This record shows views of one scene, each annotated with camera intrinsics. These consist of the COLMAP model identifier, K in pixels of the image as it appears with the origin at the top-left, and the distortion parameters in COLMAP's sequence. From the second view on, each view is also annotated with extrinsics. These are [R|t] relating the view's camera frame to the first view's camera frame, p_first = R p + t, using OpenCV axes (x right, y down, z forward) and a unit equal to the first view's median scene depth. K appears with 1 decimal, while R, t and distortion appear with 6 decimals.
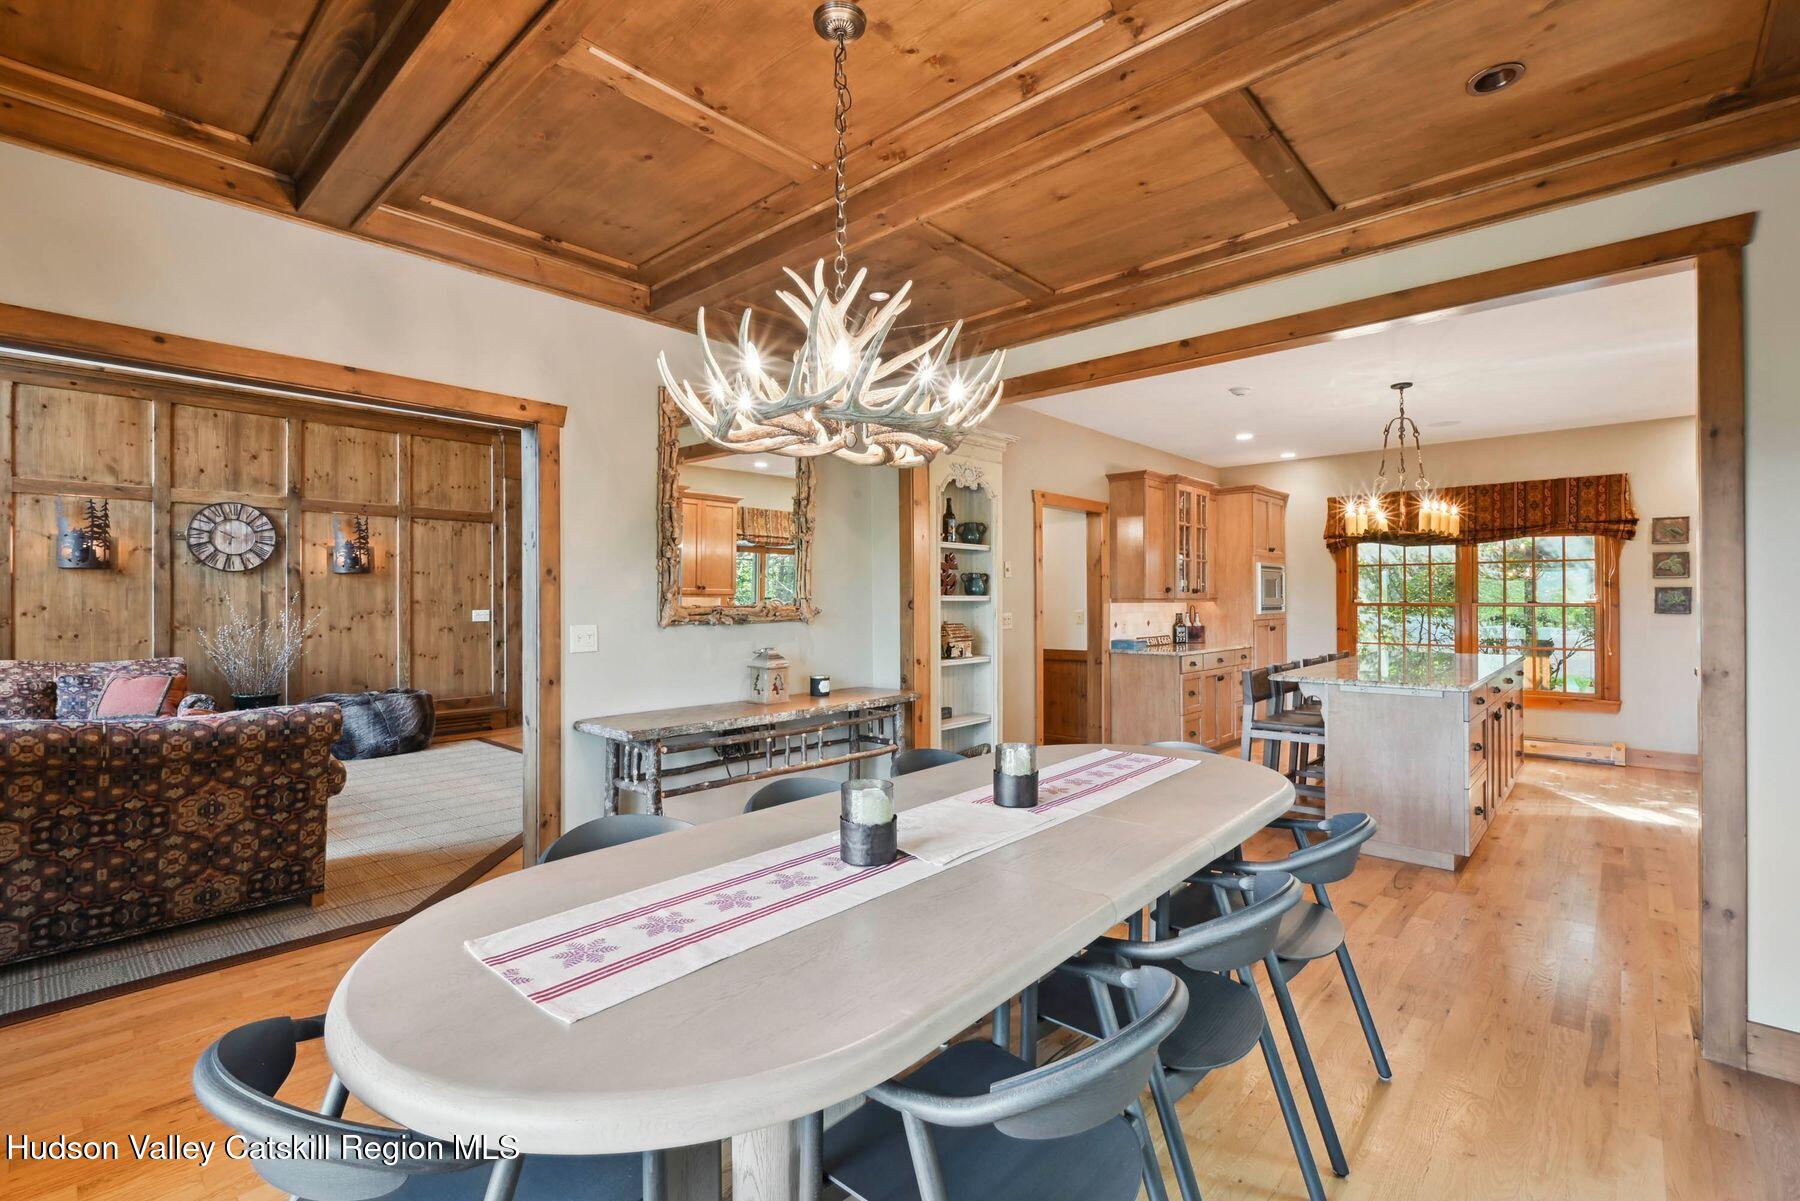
lens RADIAL K [[802.6, 0, 912.9], [0, 802.6, 590.4], [0, 0, 1]] dist [-0.001092, -0.001339]
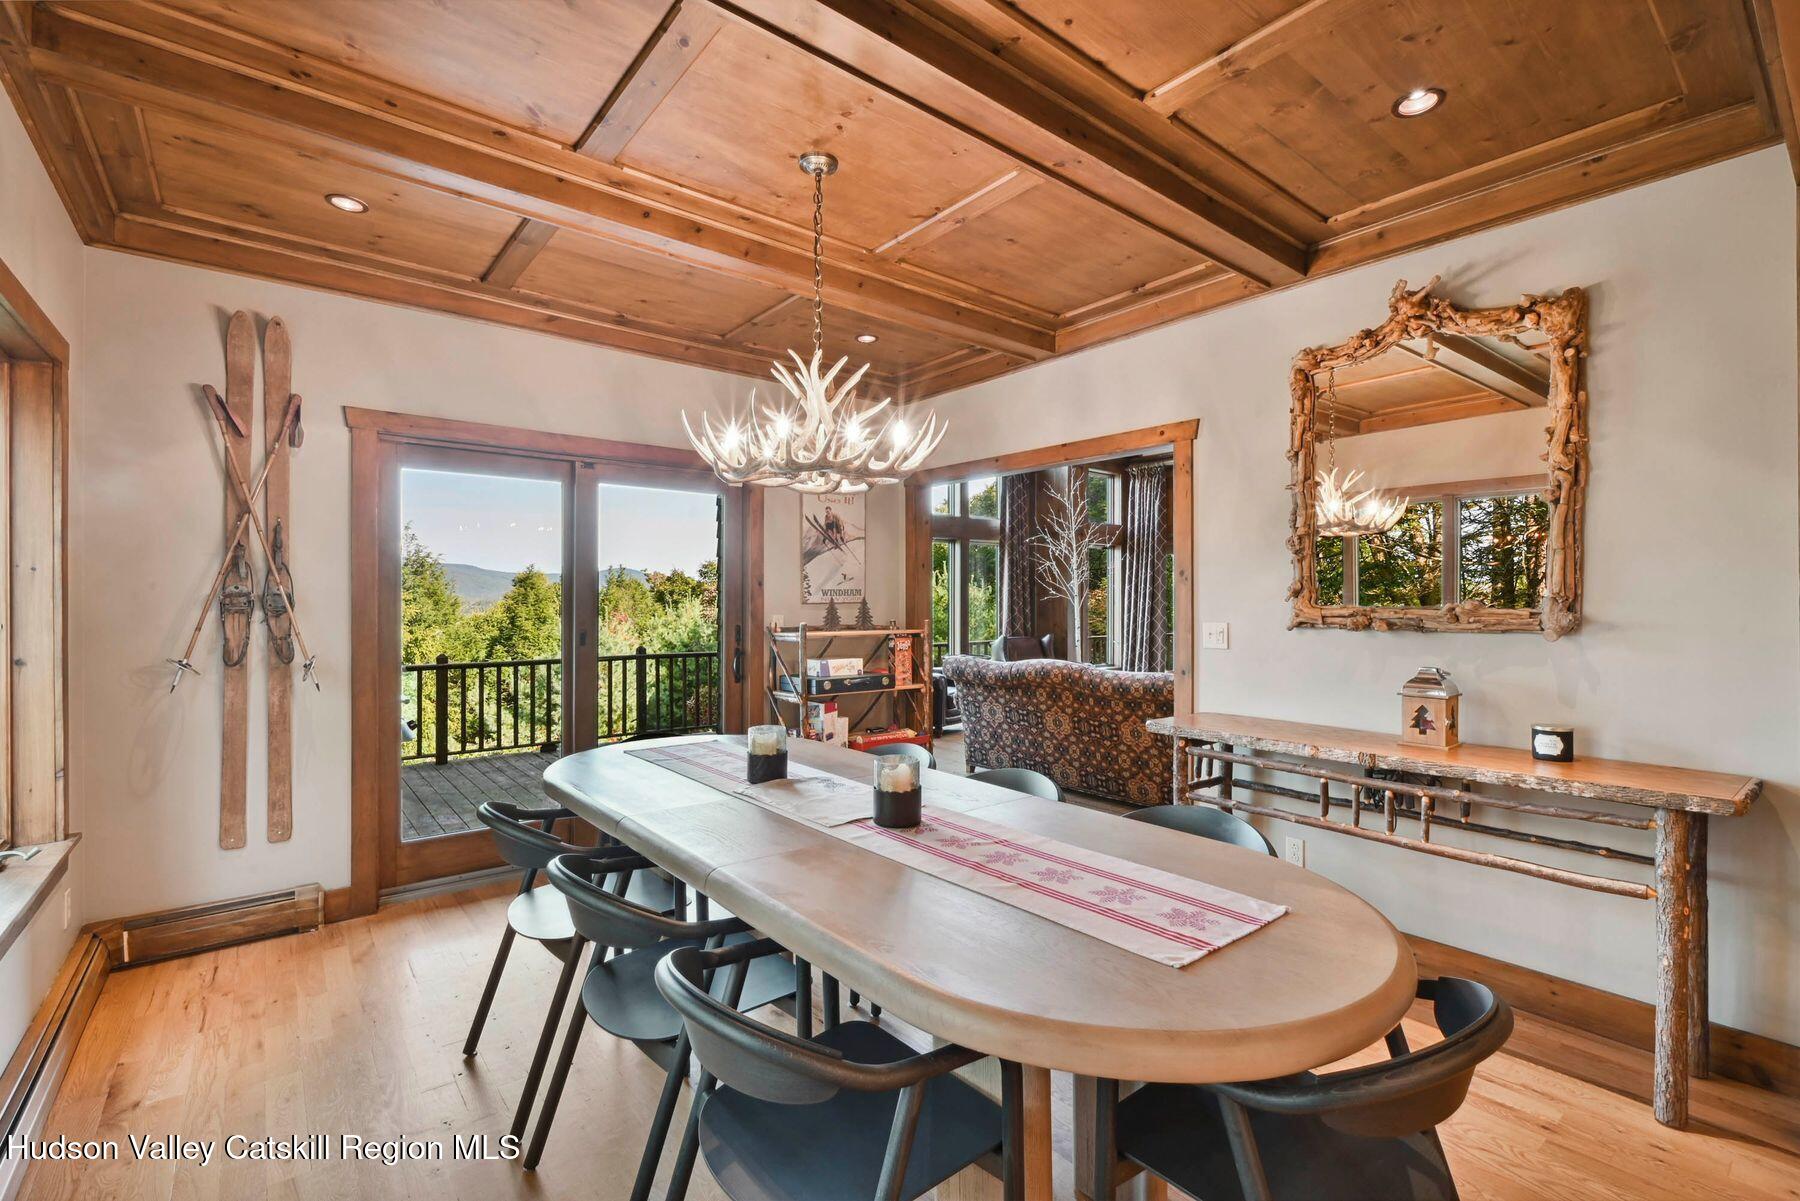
lens RADIAL K [[802.6, 0, 908.5], [0, 802.6, 606.9], [0, 0, 1]] dist [-0.001092, -0.001339]
pose [[-0.148374, 0.003833, -0.988924, 0.420043], [0.007284, 0.999970, 0.002783, 0.010388], [0.988904, -0.006791, -0.148398, 0.463016]]
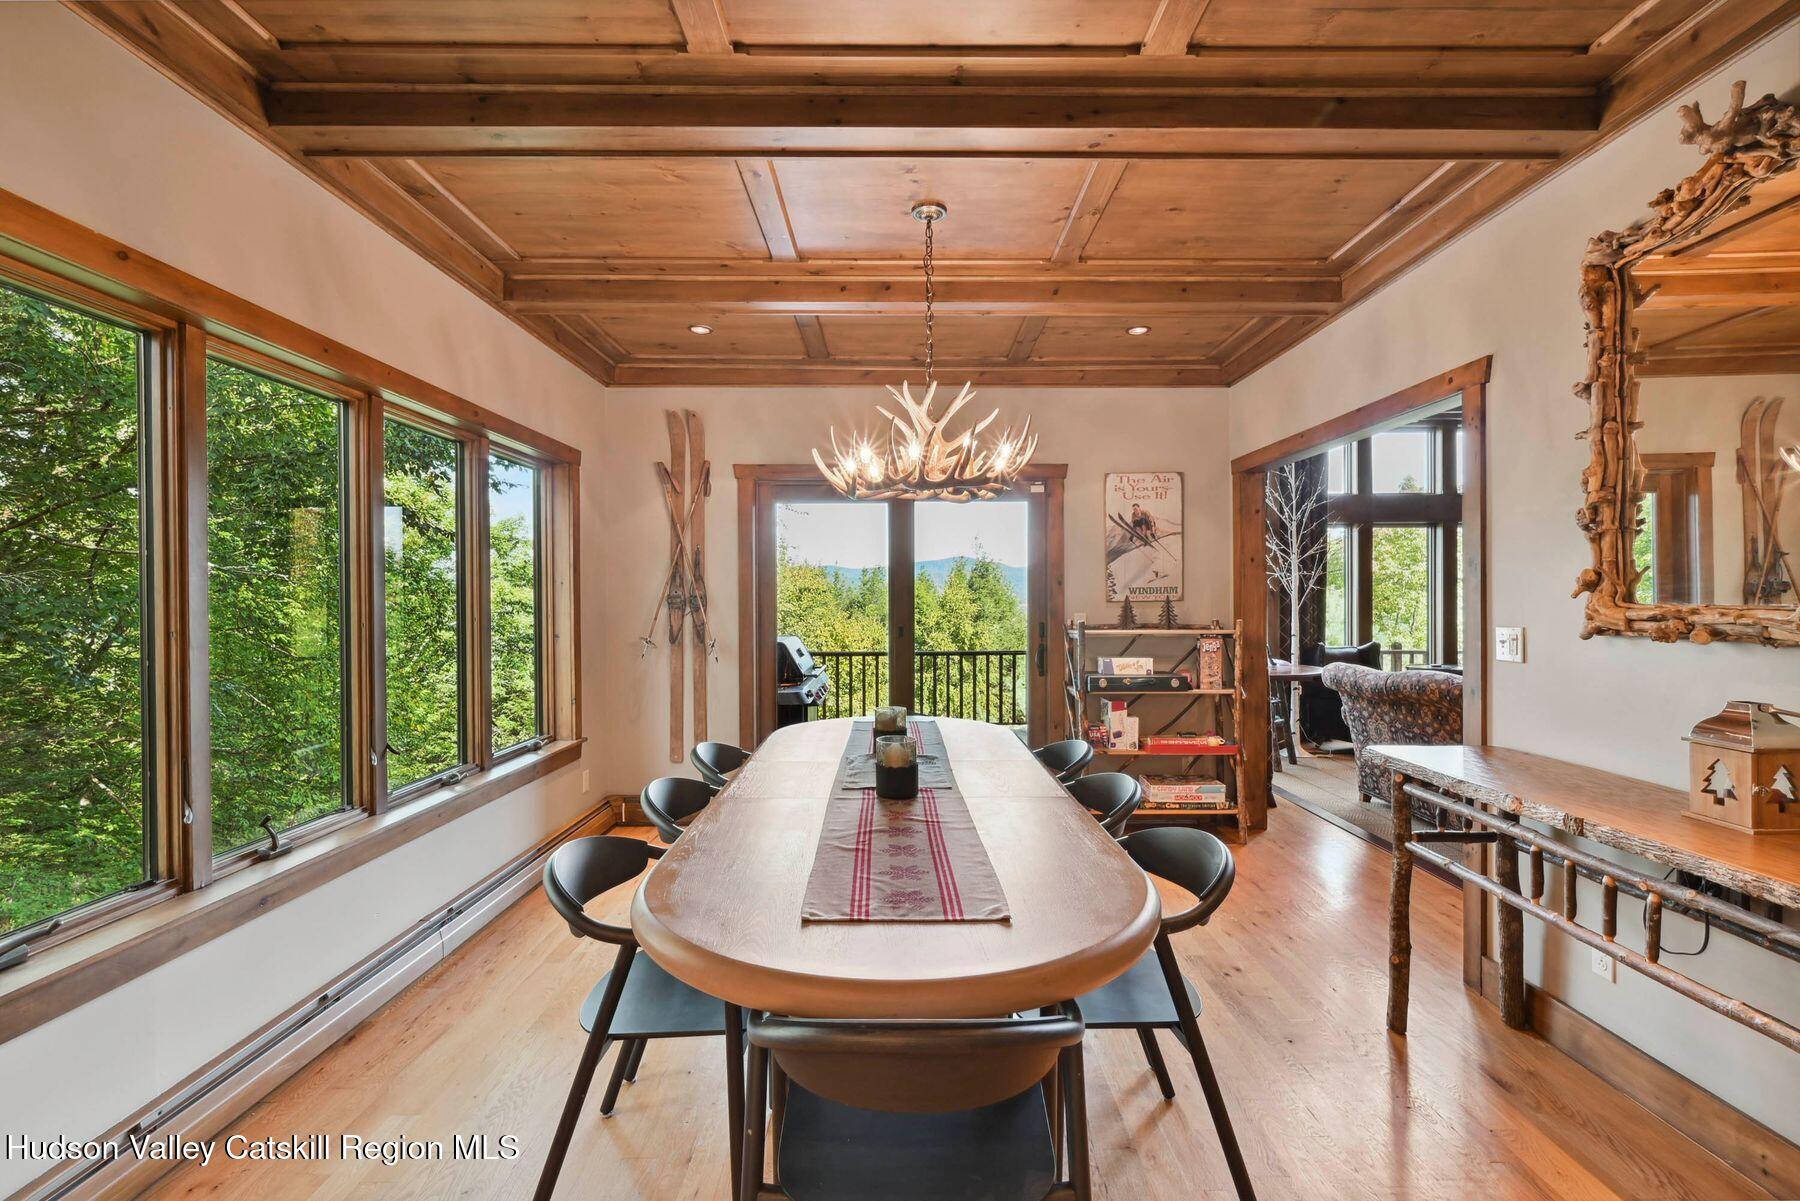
lens RADIAL K [[802.6, 0, 904.9], [0, 802.6, 610.2], [0, 0, 1]] dist [-0.001092, -0.001339]
pose [[-0.735817, 0.007600, -0.677138, 0.264350], [0.006493, 0.999970, 0.004169, 0.014095], [0.677150, -0.001329, -0.735844, 0.932595]]
